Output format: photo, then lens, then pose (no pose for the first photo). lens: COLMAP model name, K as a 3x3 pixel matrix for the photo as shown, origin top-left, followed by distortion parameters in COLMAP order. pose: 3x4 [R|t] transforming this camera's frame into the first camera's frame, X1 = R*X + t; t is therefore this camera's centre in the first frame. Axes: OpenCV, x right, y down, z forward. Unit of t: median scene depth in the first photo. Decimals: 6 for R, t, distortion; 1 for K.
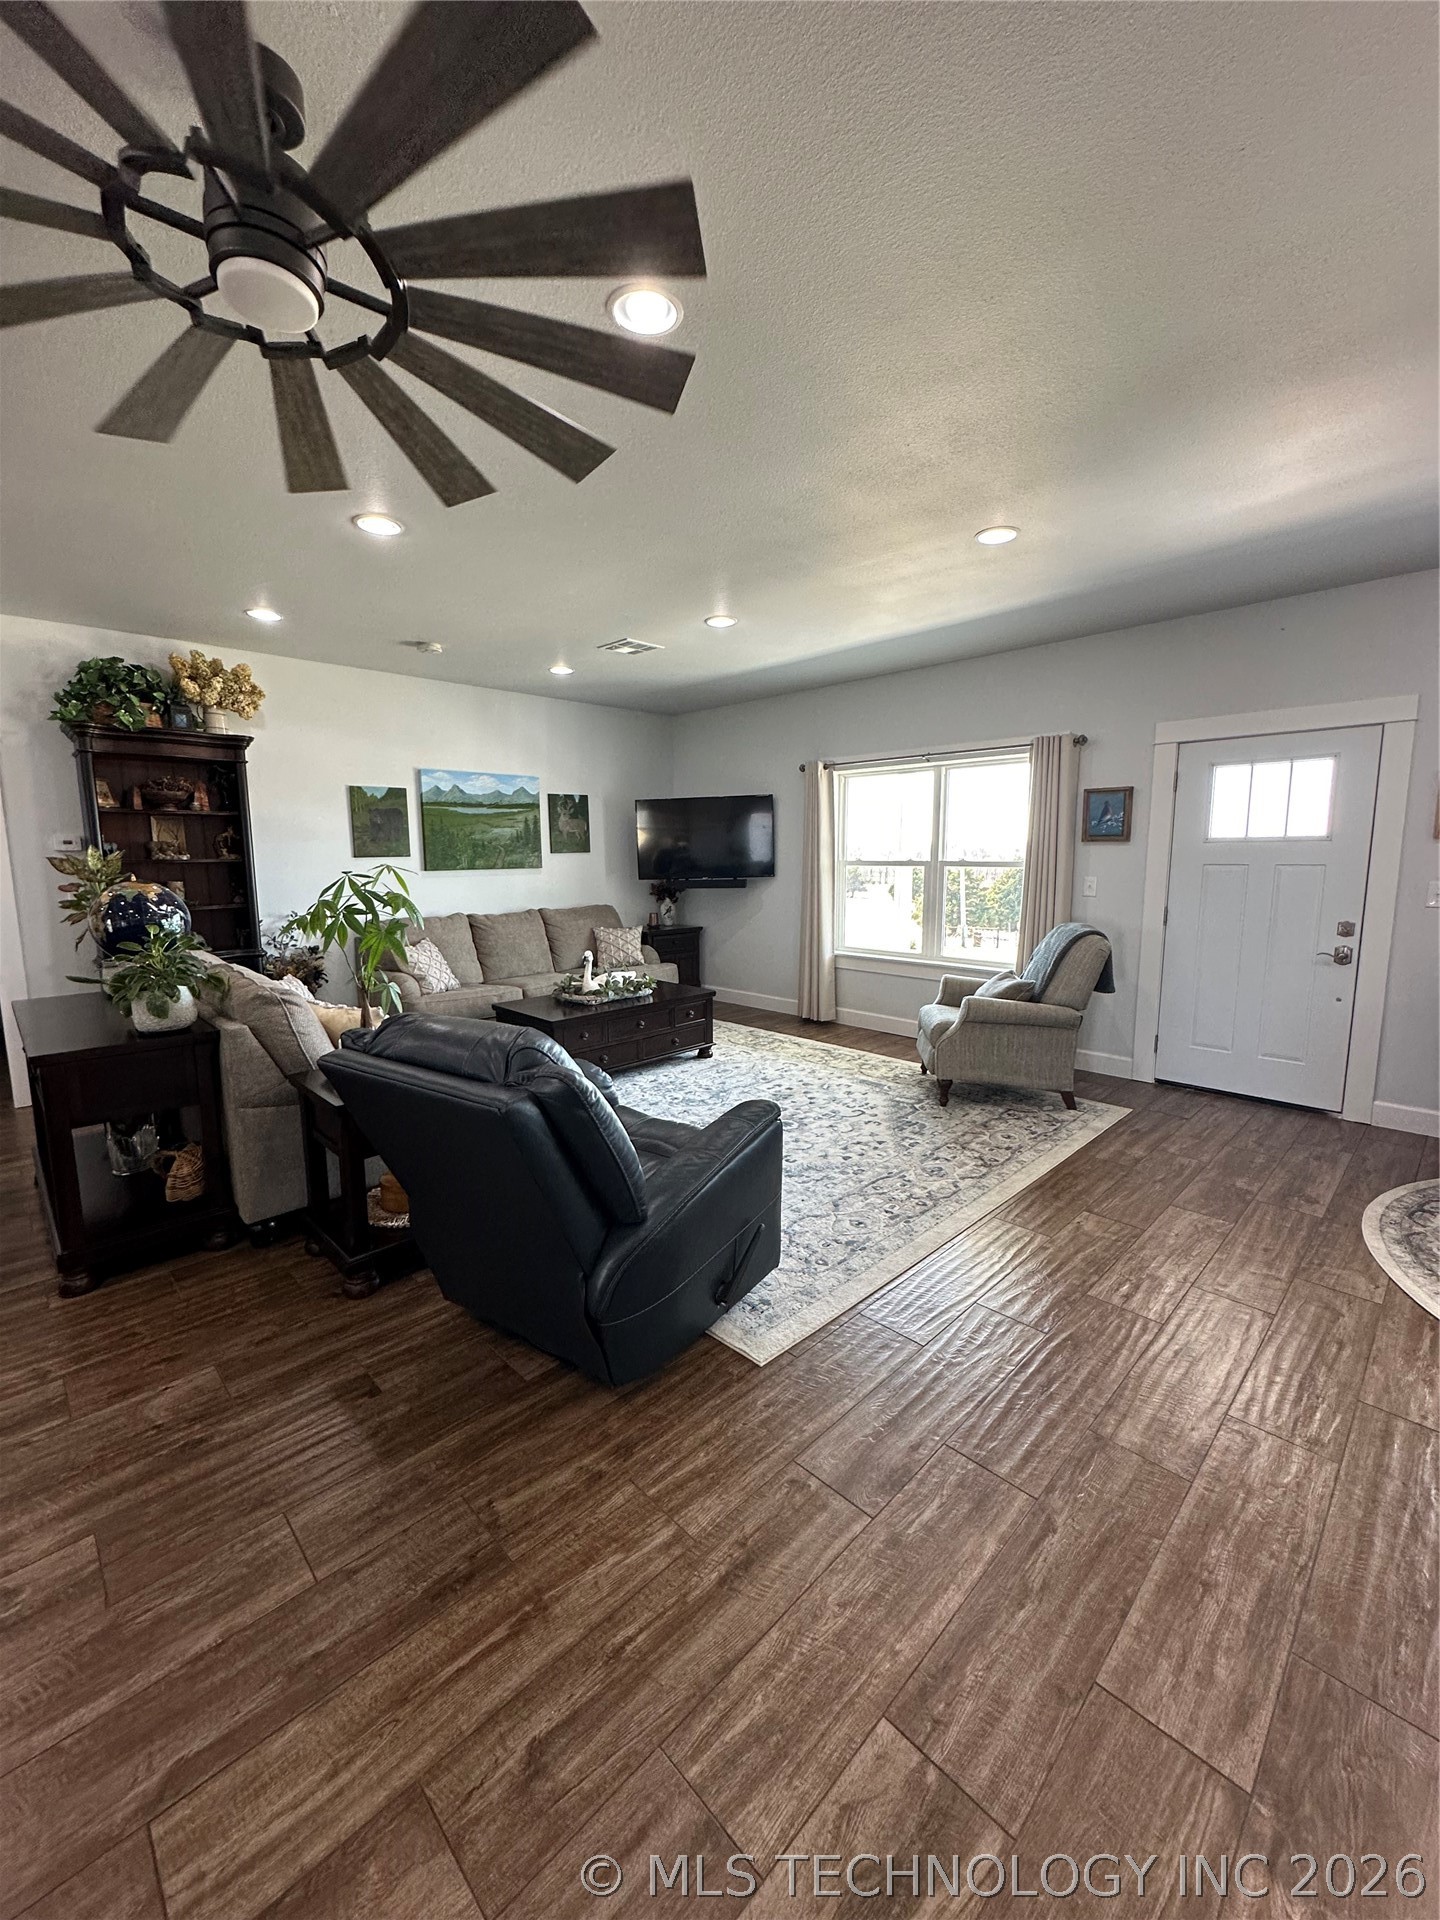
lens RADIAL K [[758.7, 0, 720.4], [0, 758.7, 962.0], [0, 0, 1]] dist [-0.003709, 0.000343]
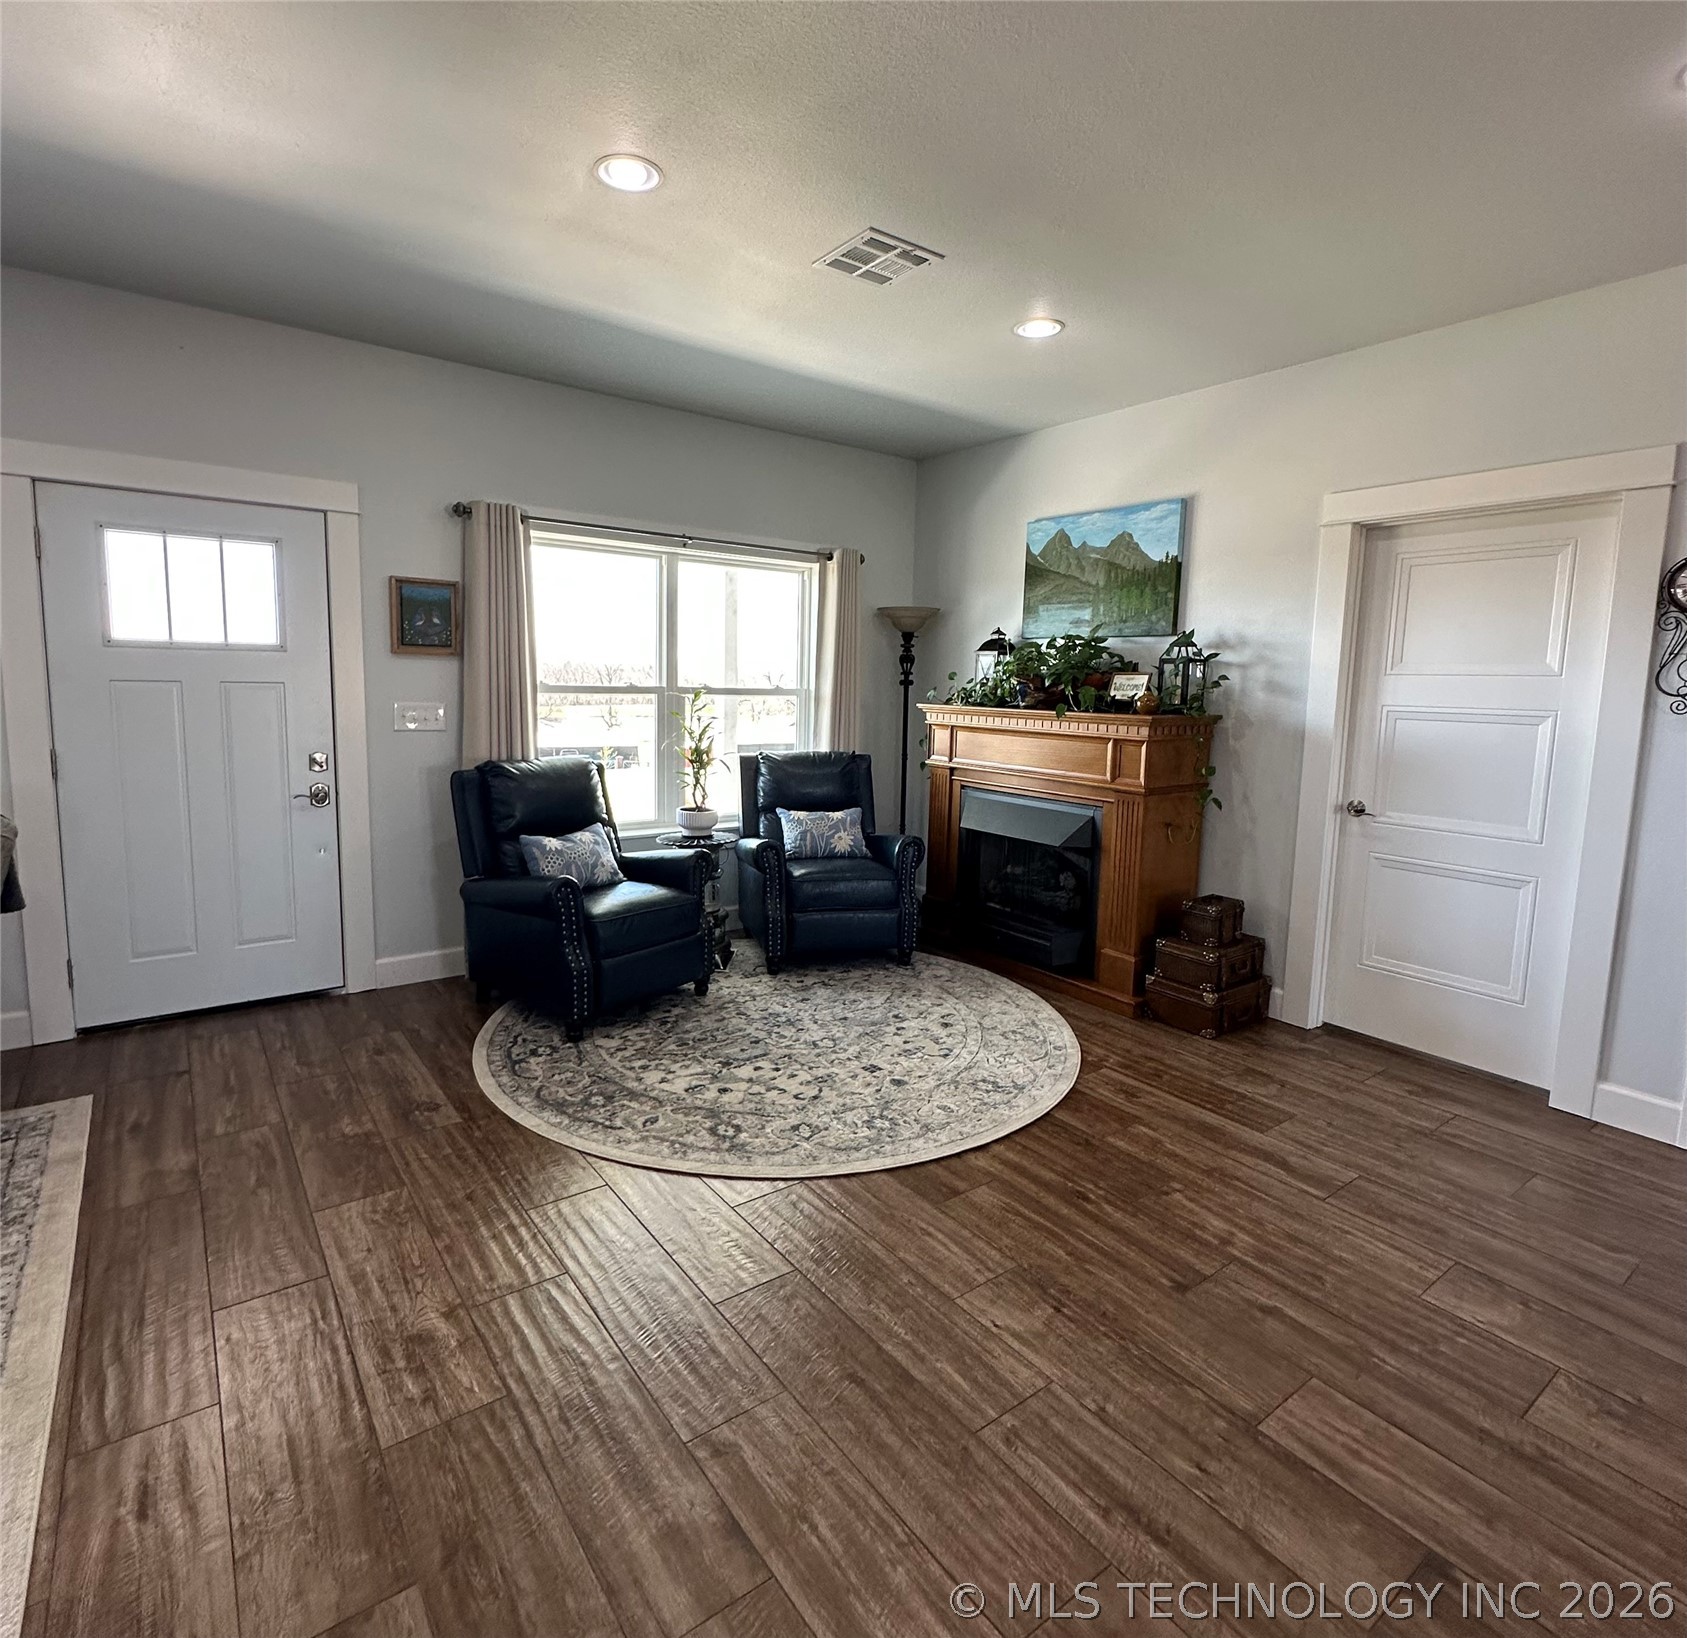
lens RADIAL K [[909.5, 0, 825.9], [0, 909.5, 789.3], [0, 0, 1]] dist [-0.003630, 0.000365]
pose [[0.142272, -0.109100, 0.983797, -0.047598], [0.116897, 0.988804, 0.092750, -0.041976], [-0.982901, 0.101807, 0.153433, 0.325290]]
